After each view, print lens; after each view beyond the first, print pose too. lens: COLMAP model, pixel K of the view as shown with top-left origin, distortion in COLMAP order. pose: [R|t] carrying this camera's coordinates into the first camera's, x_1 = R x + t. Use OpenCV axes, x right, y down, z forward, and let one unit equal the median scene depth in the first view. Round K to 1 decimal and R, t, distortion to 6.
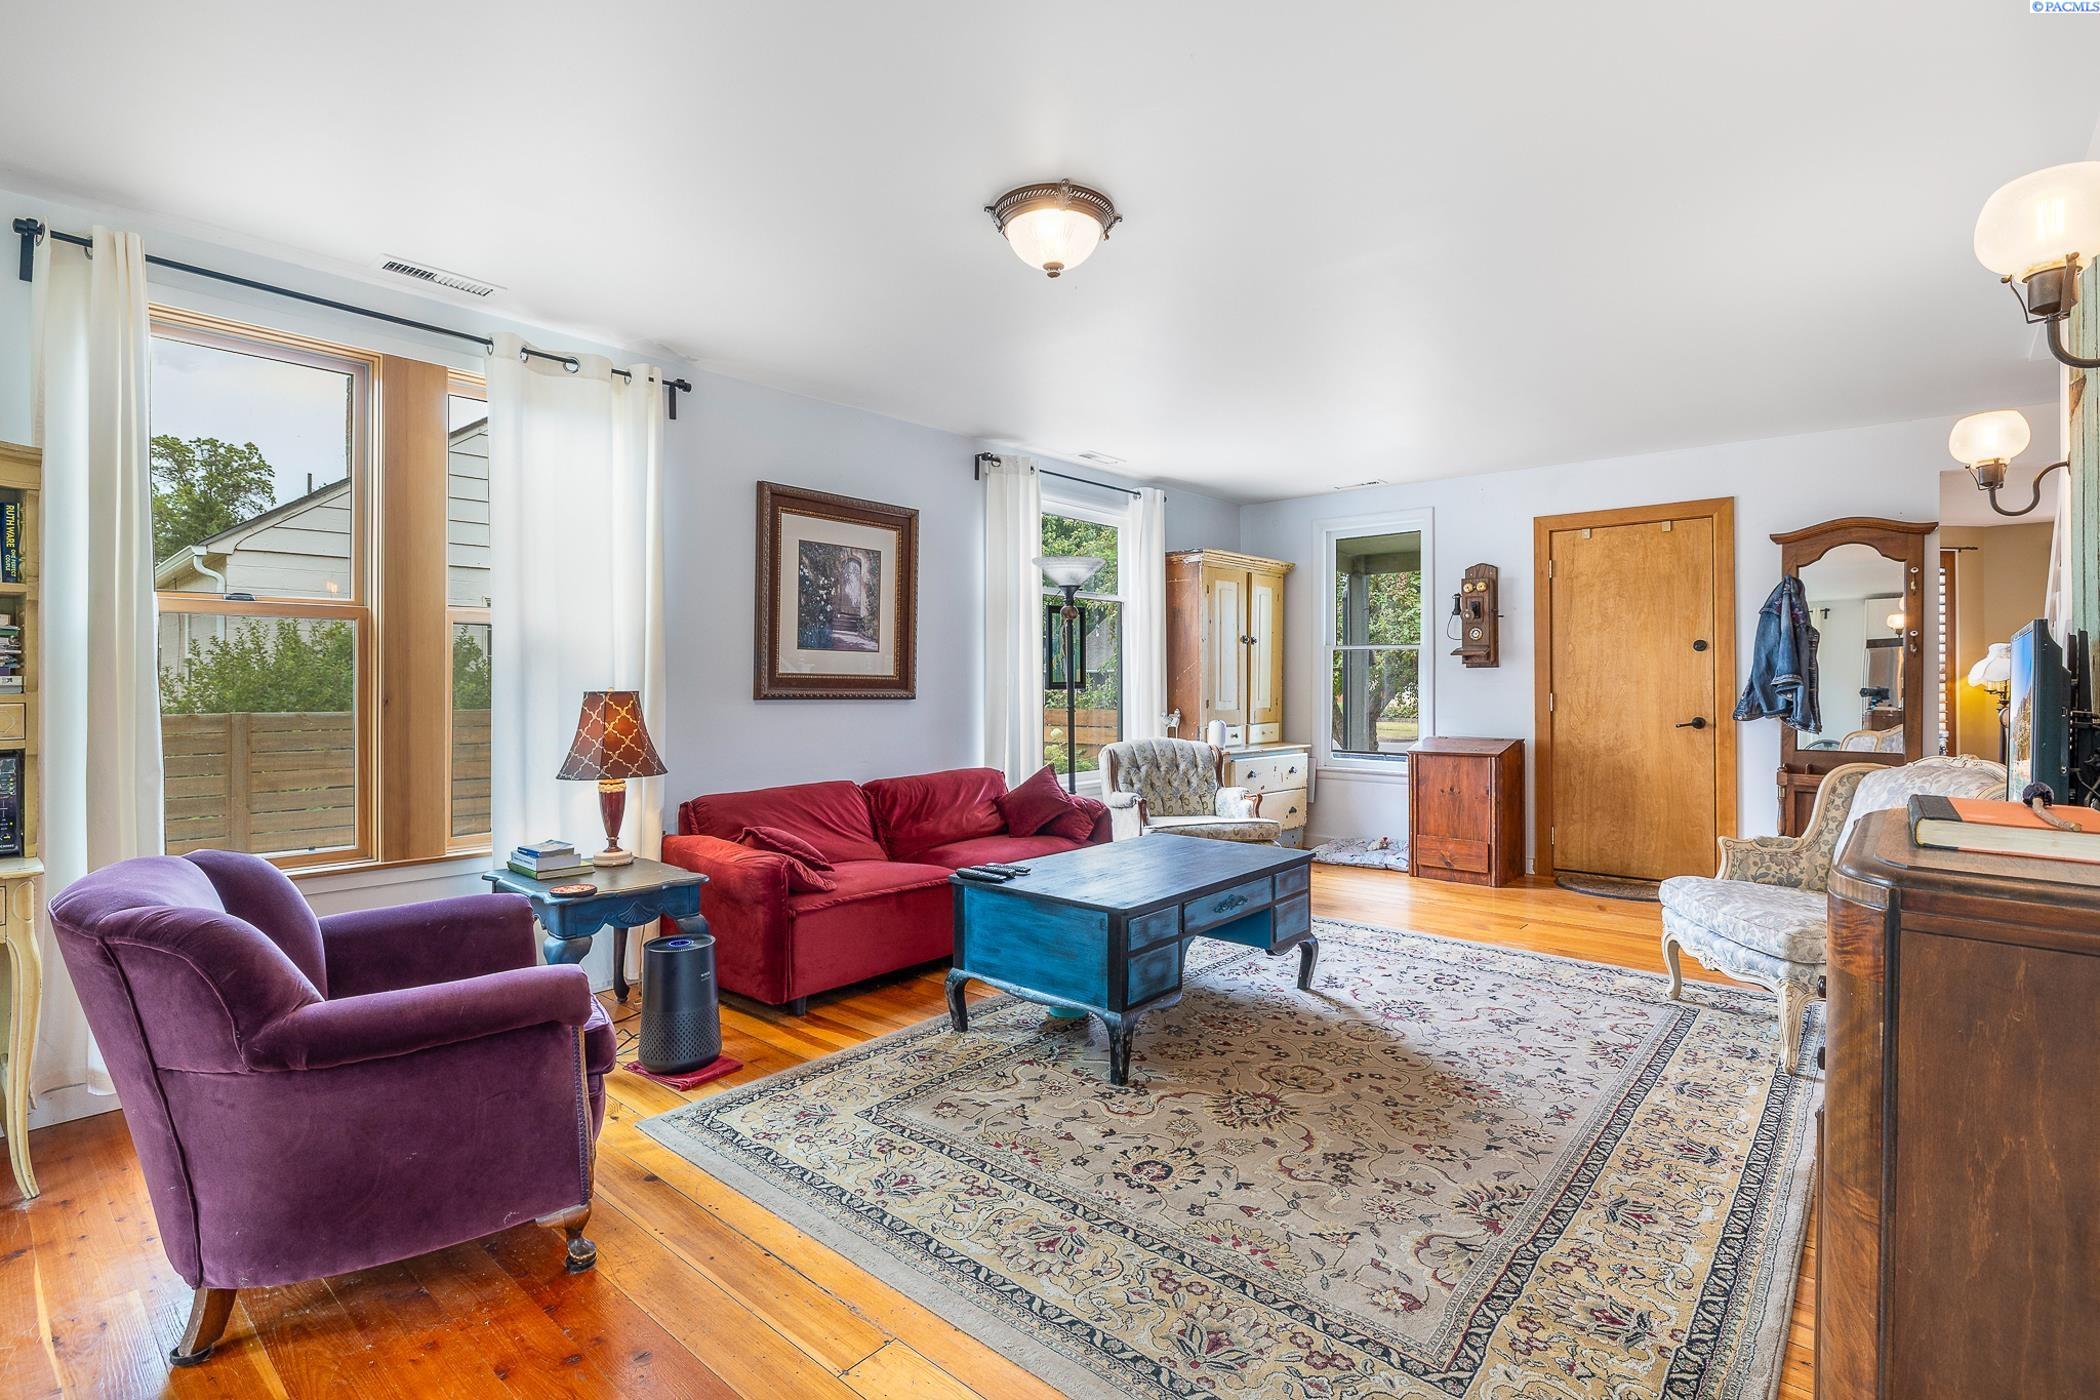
lens RADIAL K [[986.3, 0, 1049.1], [0, 986.3, 686.6], [0, 0, 1]] dist [-0.004793, 0.000221]
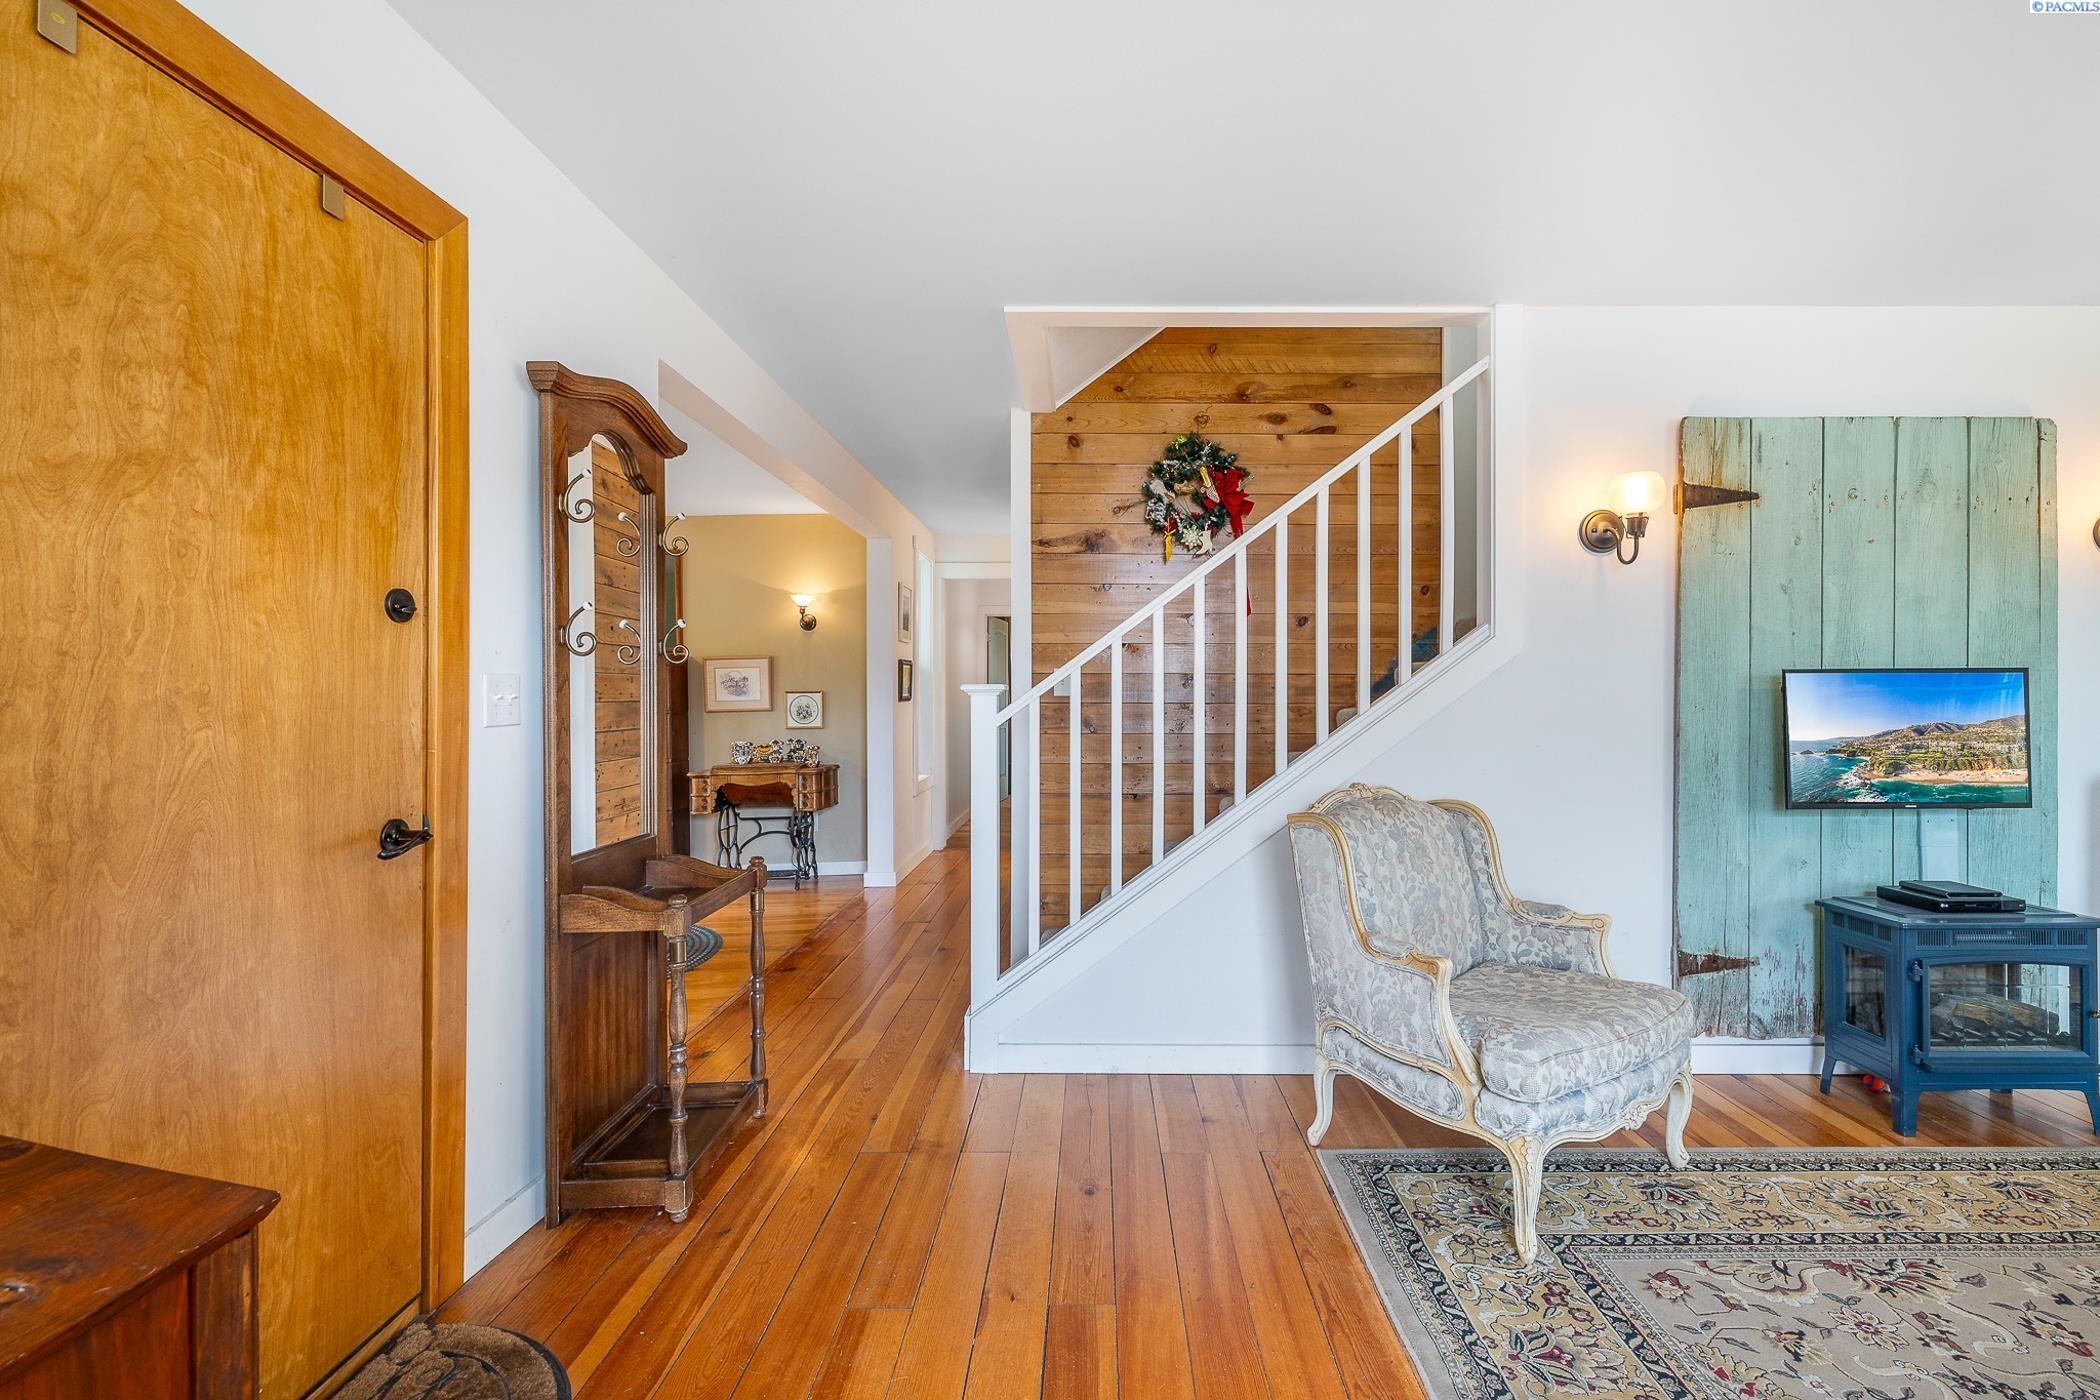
lens RADIAL K [[906.5, 0, 1109.4], [0, 906.5, 692.5], [0, 0, 1]] dist [0.003036, -0.000557]
pose [[-0.664912, 0.003285, 0.746915, 0.434245], [0.005830, 0.999983, 0.000792, -0.017819], [-0.746899, 0.004881, -0.664920, 1.669479]]
